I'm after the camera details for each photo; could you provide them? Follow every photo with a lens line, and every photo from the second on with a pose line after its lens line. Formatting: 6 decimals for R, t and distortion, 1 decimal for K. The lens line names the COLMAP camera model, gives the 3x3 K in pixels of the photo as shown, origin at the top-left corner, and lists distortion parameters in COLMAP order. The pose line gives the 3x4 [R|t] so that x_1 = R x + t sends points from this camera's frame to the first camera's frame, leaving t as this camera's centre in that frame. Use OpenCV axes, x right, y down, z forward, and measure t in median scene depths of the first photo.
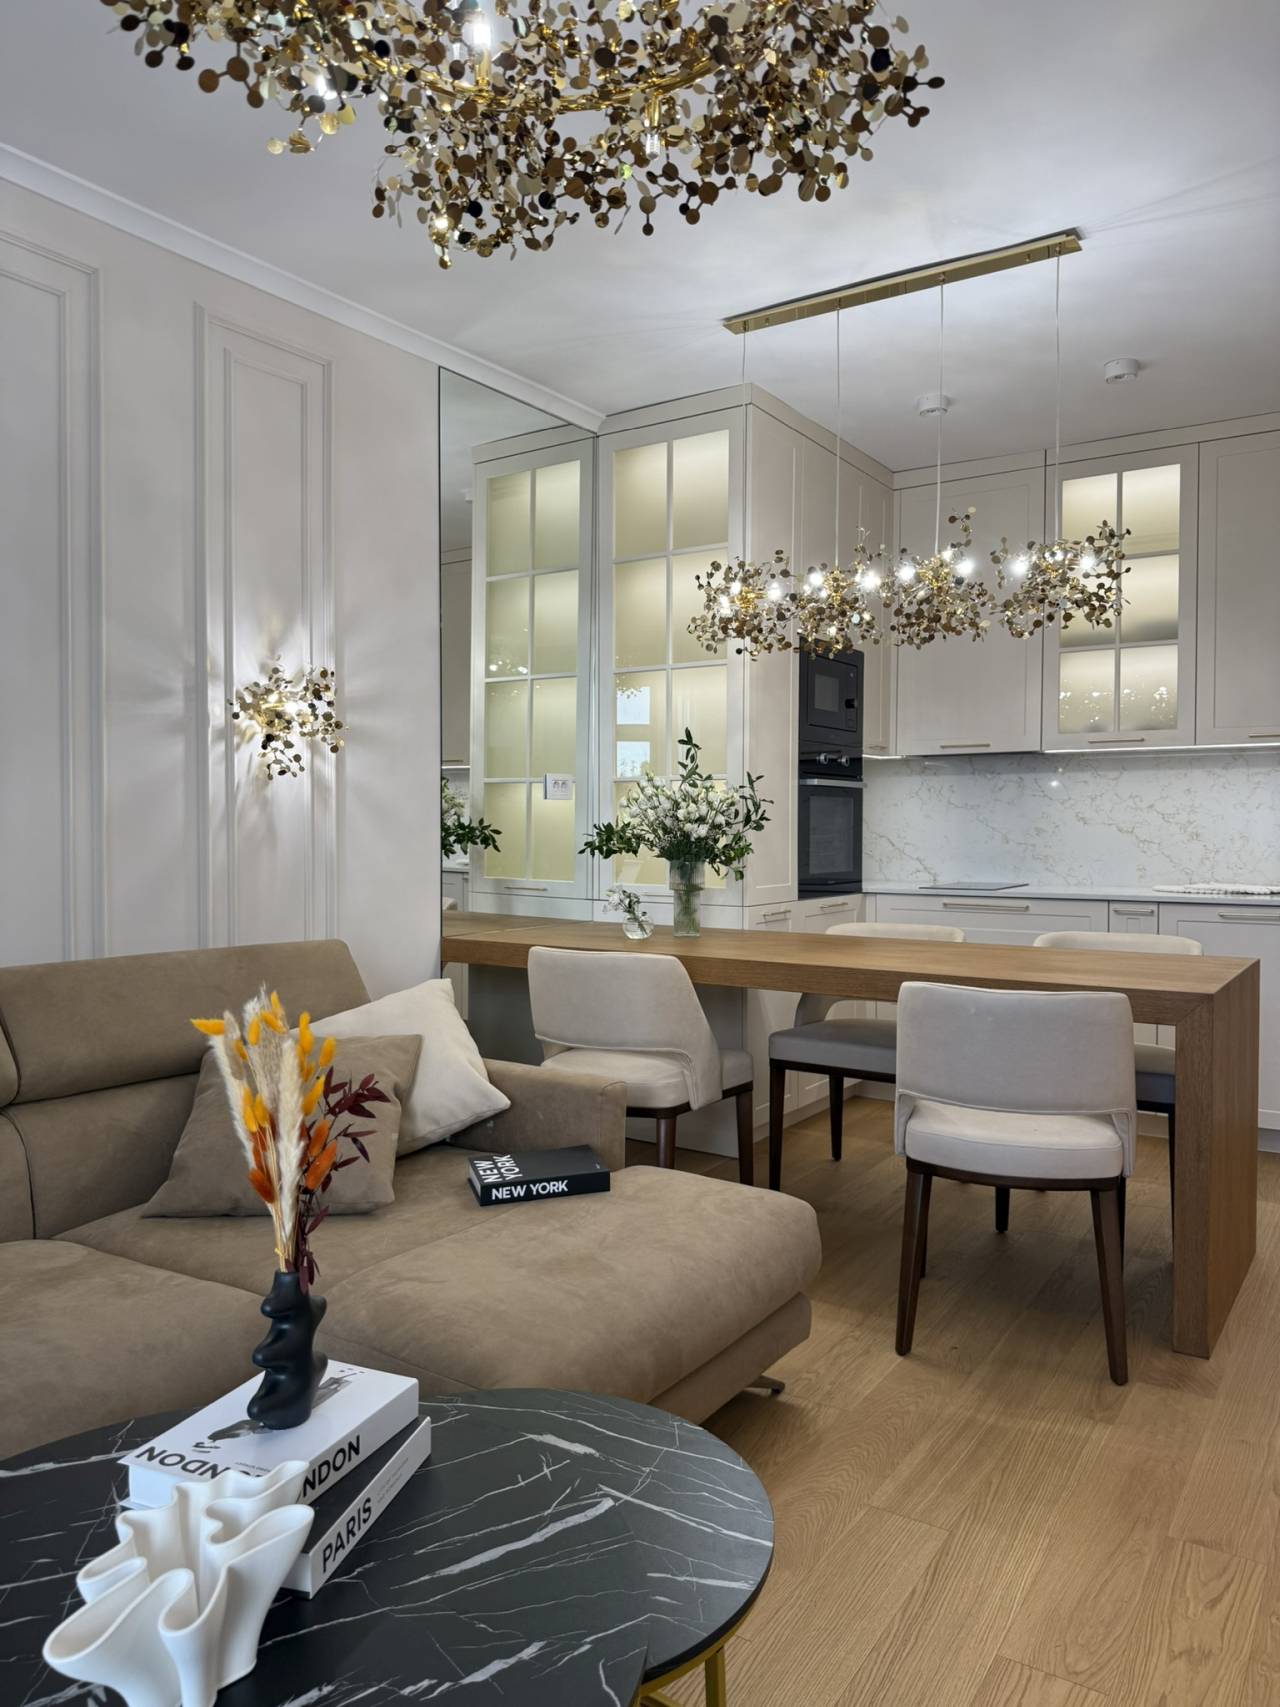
lens RADIAL K [[1206.6, 0, 631.5], [0, 1206.6, 834.7], [0, 0, 1]] dist [0.051730, -0.073984]
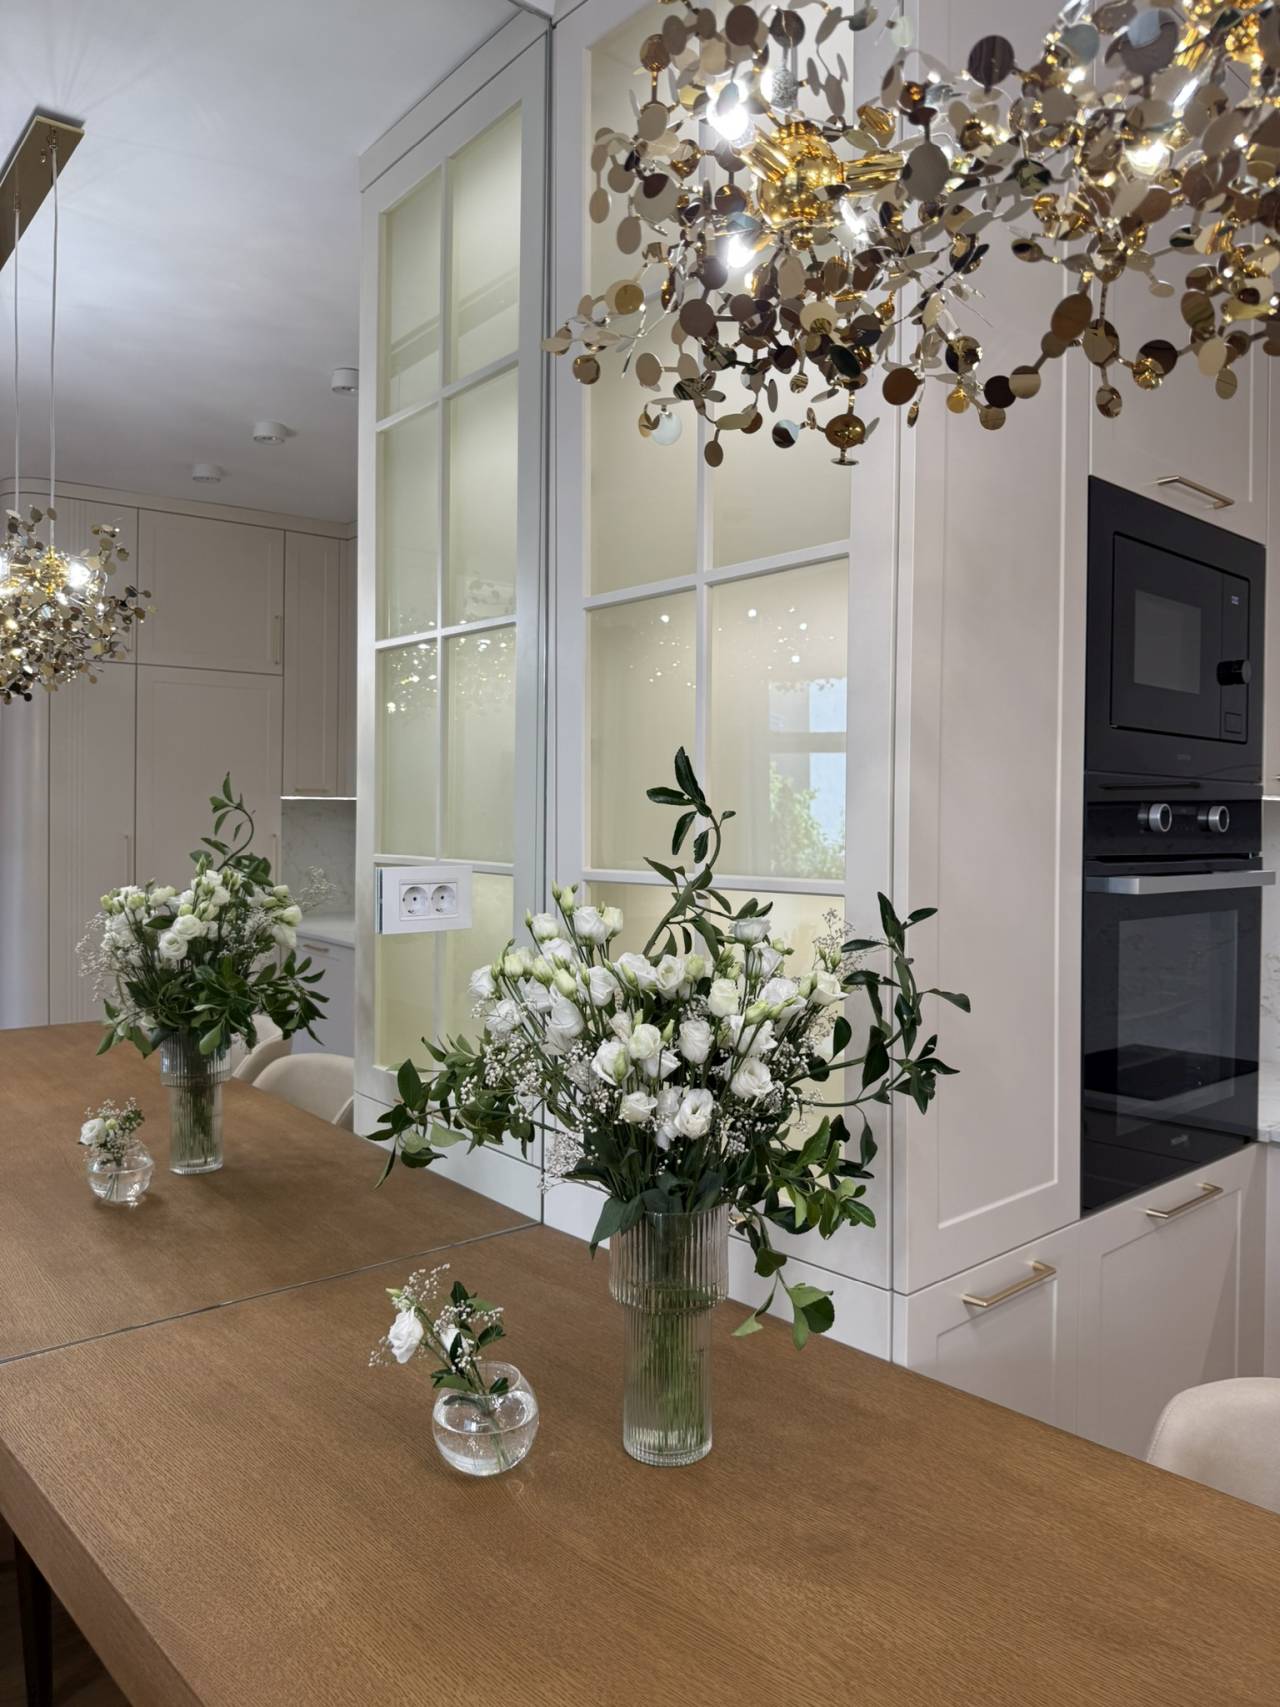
lens RADIAL K [[1206.6, 0, 641.8], [0, 1206.6, 852.3], [0, 0, 1]] dist [0.051730, -0.073984]
pose [[0.970963, 0.006285, -0.239147, 0.109921], [-0.004087, 0.999945, 0.009686, -0.064876], [0.239194, -0.008428, 0.970935, 0.697808]]
